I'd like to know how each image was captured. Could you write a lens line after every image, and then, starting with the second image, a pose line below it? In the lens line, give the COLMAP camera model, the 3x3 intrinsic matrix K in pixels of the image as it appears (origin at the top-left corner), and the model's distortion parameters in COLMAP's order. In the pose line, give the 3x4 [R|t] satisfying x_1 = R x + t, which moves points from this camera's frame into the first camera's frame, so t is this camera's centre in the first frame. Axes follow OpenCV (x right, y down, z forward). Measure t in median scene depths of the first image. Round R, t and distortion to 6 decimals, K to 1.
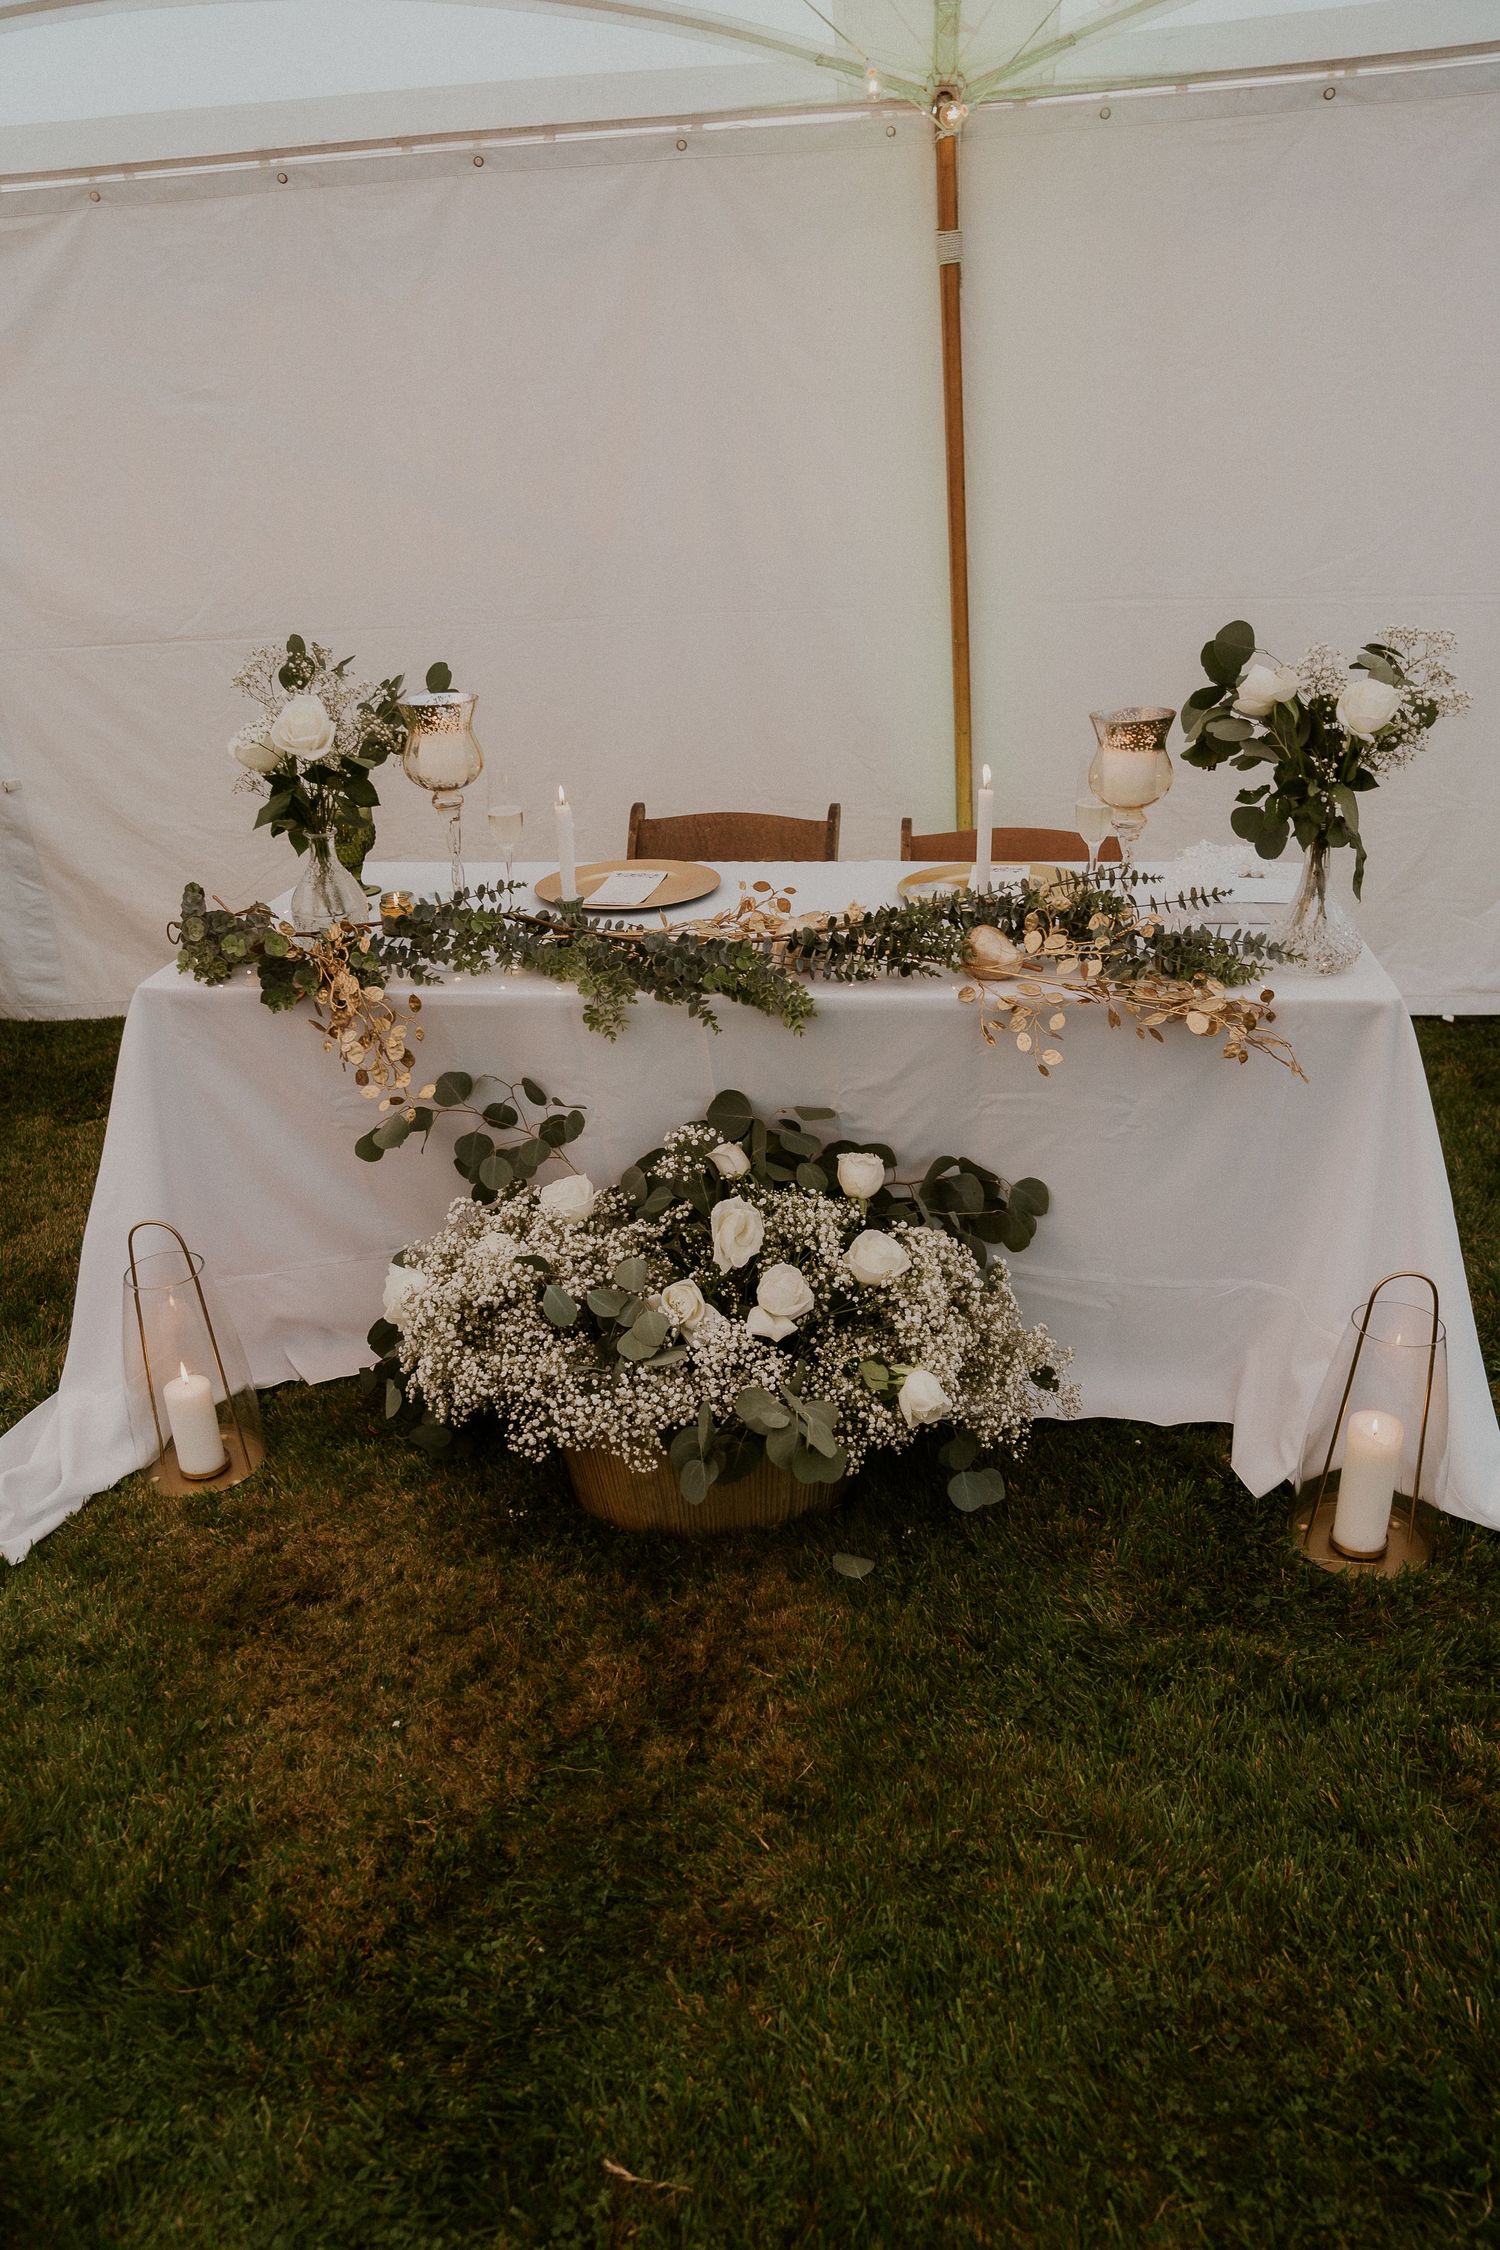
lens RADIAL K [[1569.6, 0, 748.5], [0, 1569.6, 1120.1], [0, 0, 1]] dist [-0.102622, 0.059896]
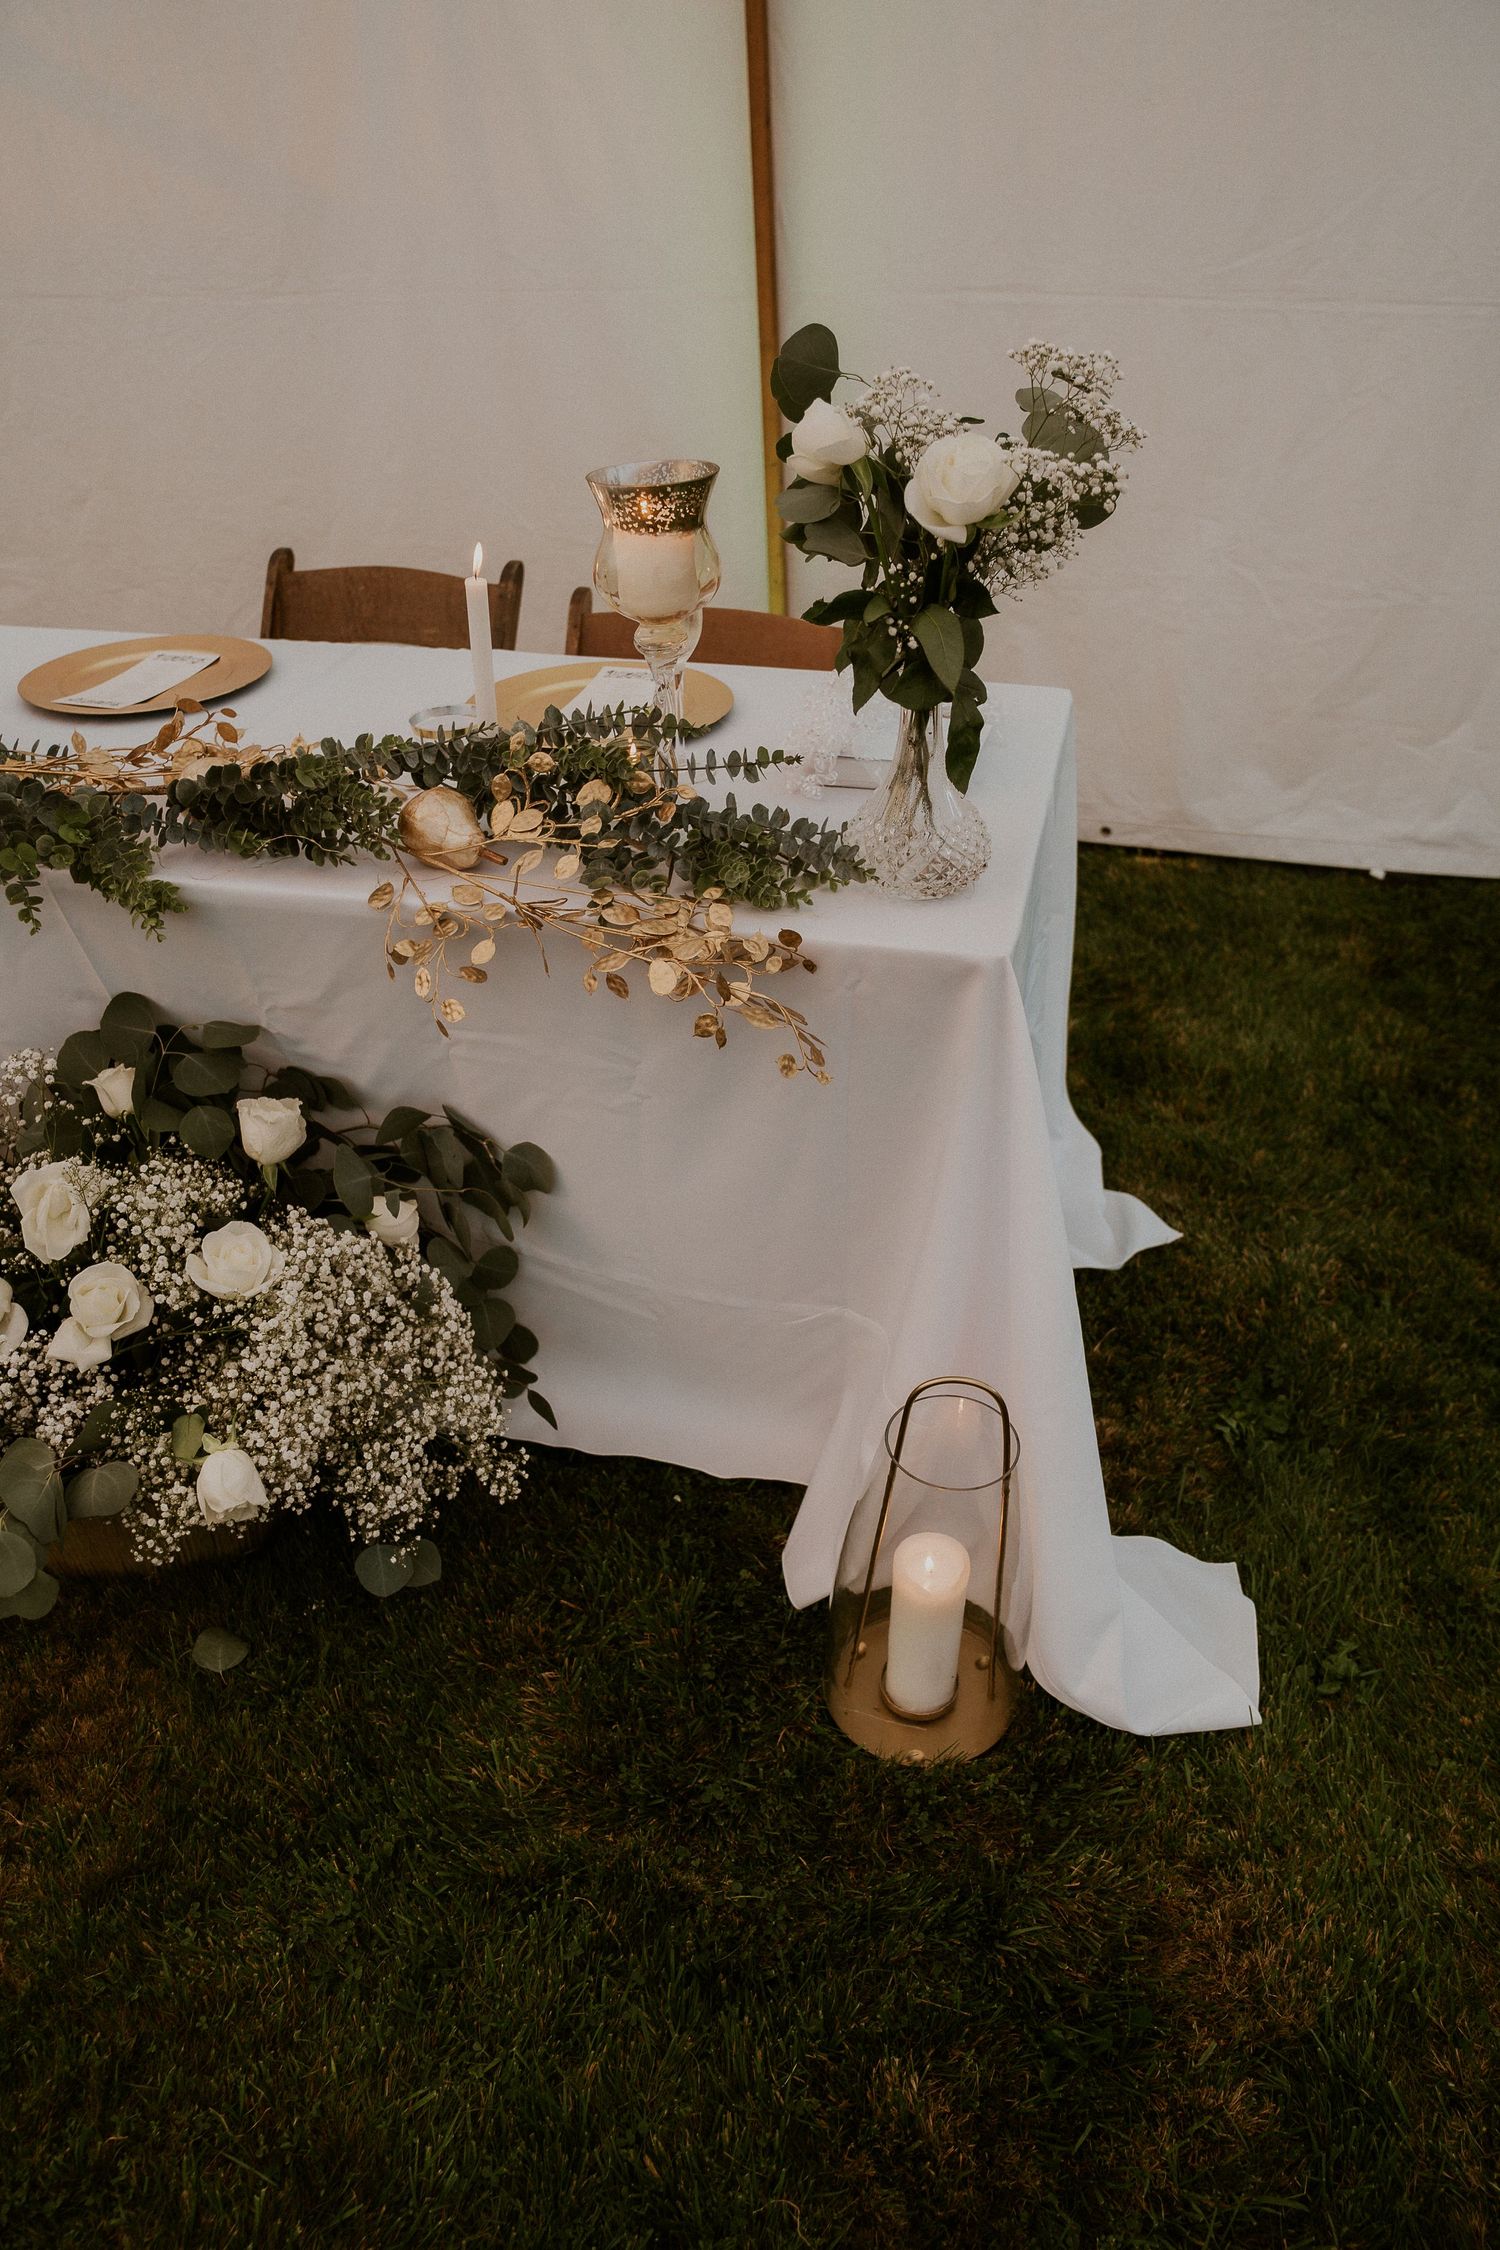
lens RADIAL K [[1569.6, 0, 745.2], [0, 1569.6, 1120.5], [0, 0, 1]] dist [-0.102622, 0.059896]
pose [[0.995537, 0.075517, -0.056604, 0.334904], [-0.064314, 0.981799, 0.178700, -0.112844], [0.069069, -0.174262, 0.982274, 0.323581]]
